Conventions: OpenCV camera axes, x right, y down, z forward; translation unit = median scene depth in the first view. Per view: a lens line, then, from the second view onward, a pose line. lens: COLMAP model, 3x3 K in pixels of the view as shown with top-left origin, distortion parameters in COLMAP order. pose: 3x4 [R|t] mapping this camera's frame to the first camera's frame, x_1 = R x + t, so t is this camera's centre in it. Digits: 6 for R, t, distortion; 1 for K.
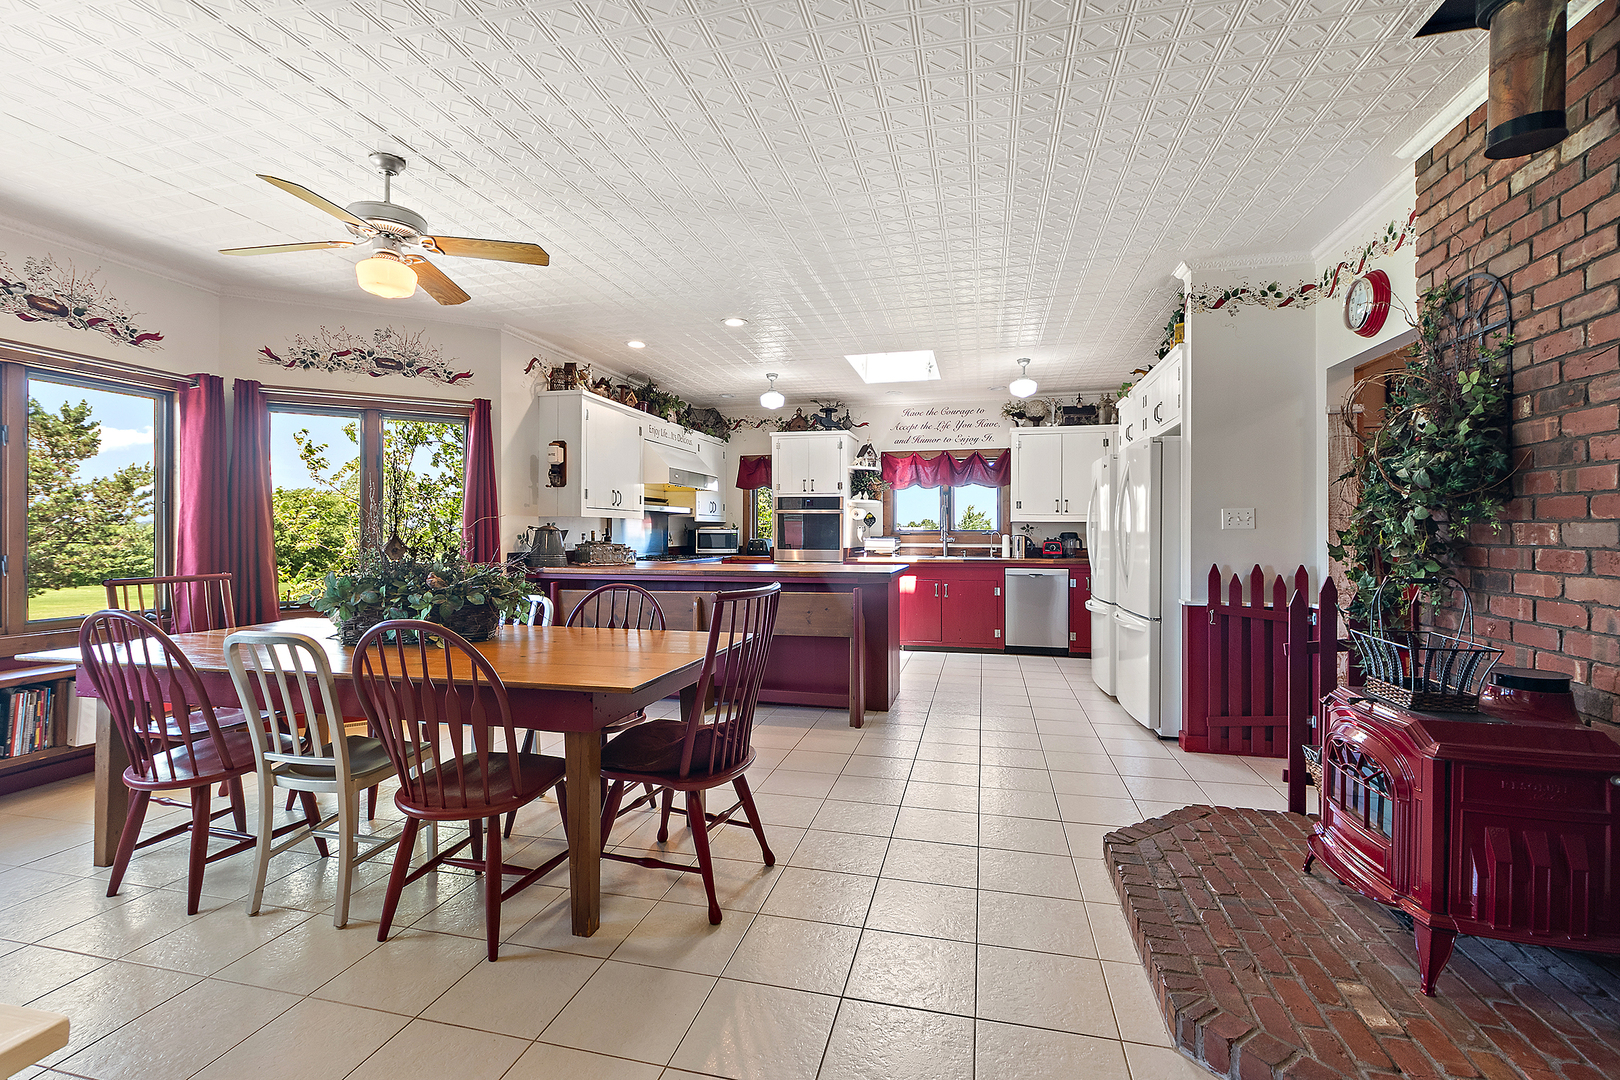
lens RADIAL K [[715.6, 0, 805.1], [0, 715.6, 529.8], [0, 0, 1]] dist [-0.002701, -0.000373]
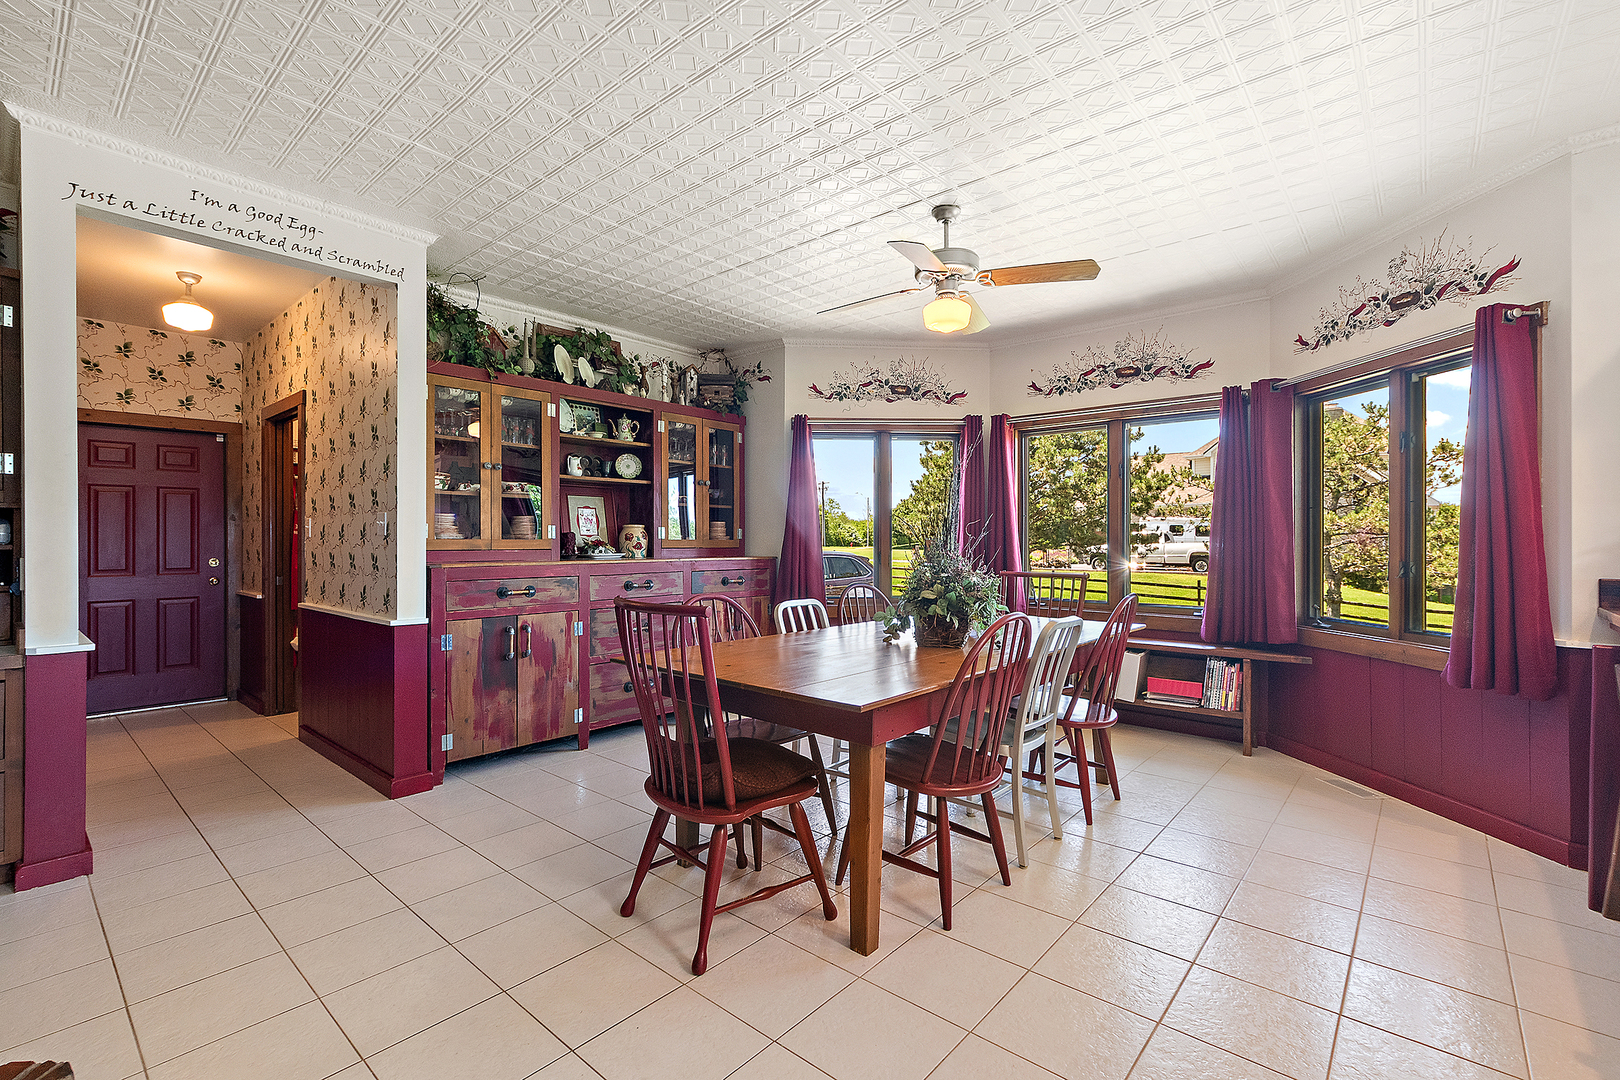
lens RADIAL K [[712.6, 0, 810.0], [0, 712.6, 540.0], [0, 0, 1]] dist [0.001717, 0.005264]
pose [[-0.457094, -0.000448, -0.889418, 0.199222], [0.004762, 0.999984, -0.002951, 0.003167], [0.889406, -0.005584, -0.457085, 0.507401]]
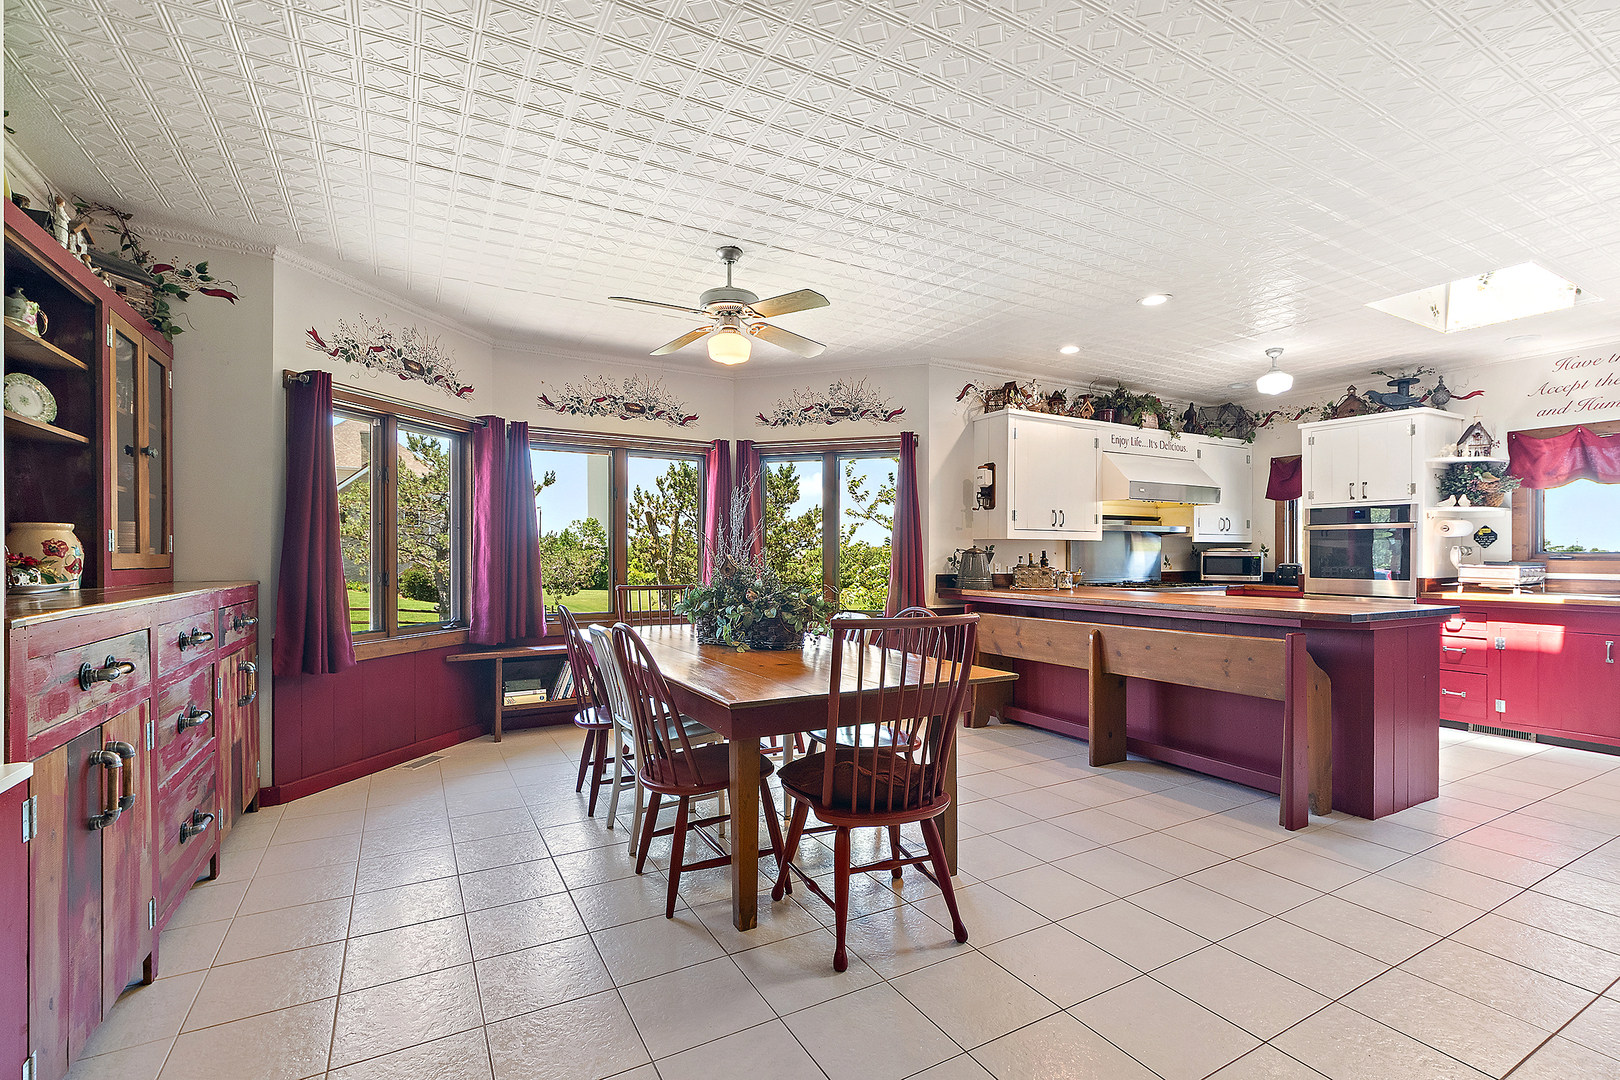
lens RADIAL K [[722.5, 0, 808.7], [0, 722.5, 551.0], [0, 0, 1]] dist [-0.007202, 0.000198]
pose [[0.683962, -0.003769, -0.729508, 0.158503], [0.001472, 0.999992, -0.003787, 0.000970], [0.729516, 0.001516, 0.683962, 0.095799]]
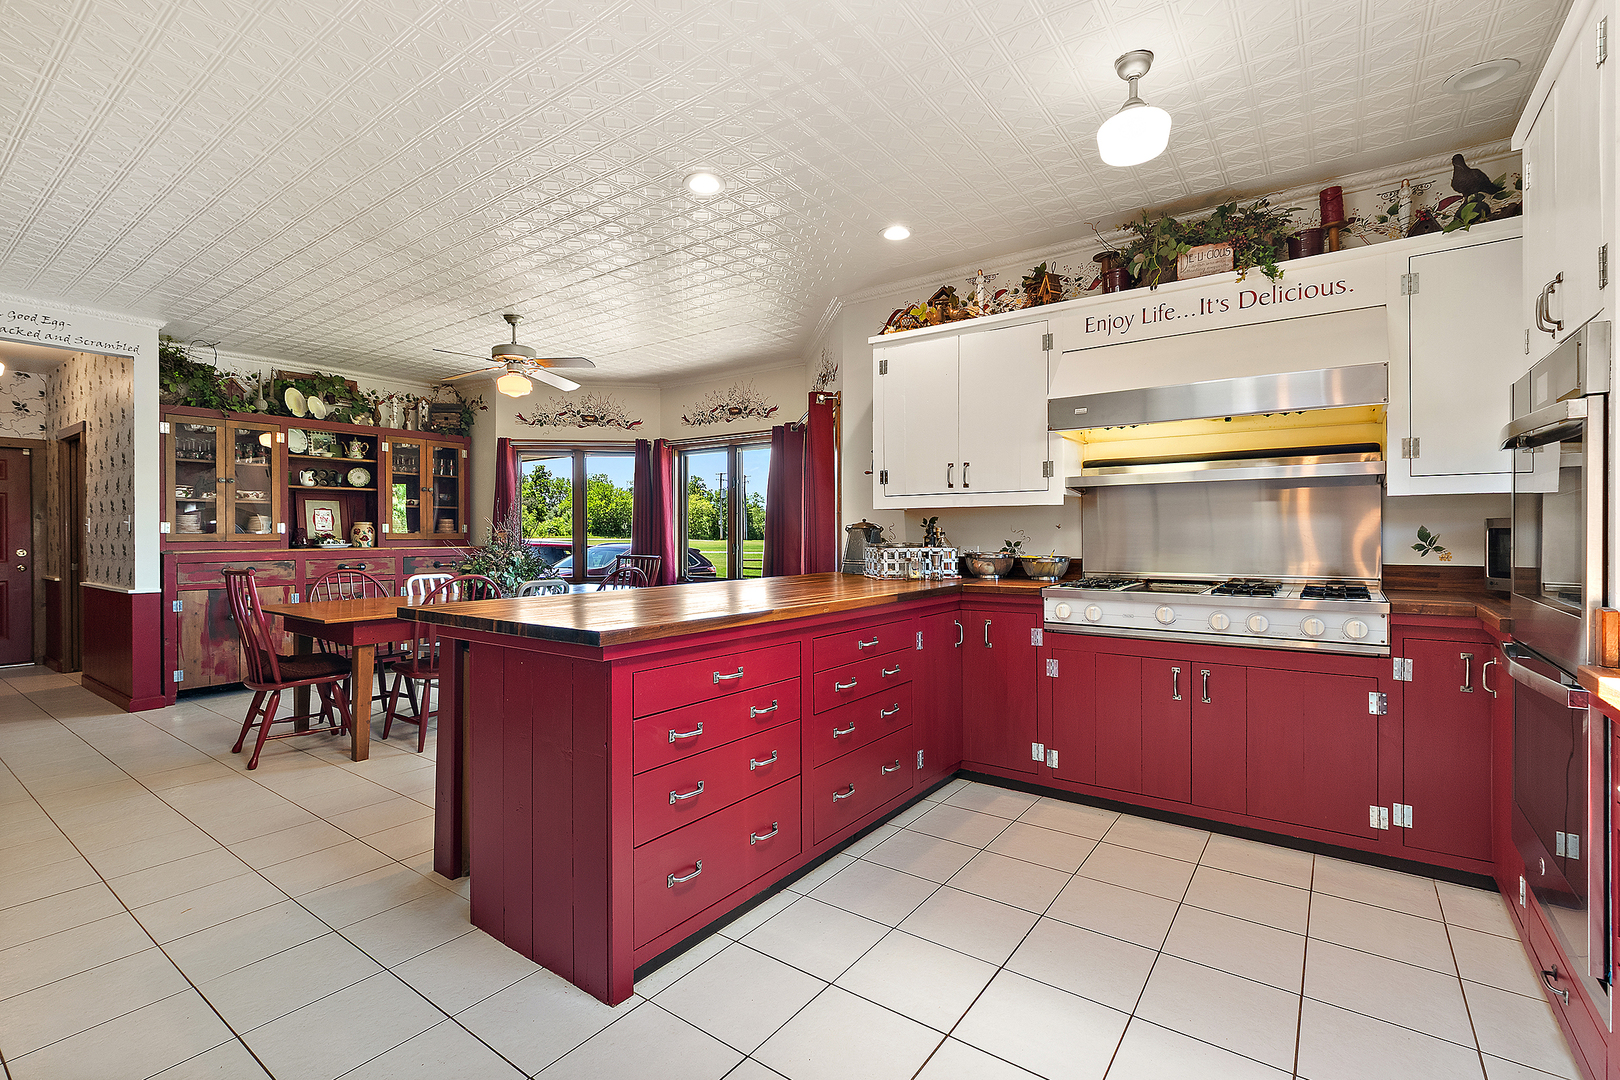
lens RADIAL K [[722.2, 0, 809.3], [0, 722.2, 537.6], [0, 0, 1]] dist [-0.012911, 0.007133]
pose [[-0.374920, 0.007733, -0.927025, 0.294034], [0.007679, 0.999957, 0.005236, 0.004720], [0.927025, -0.005156, -0.374963, 0.887549]]
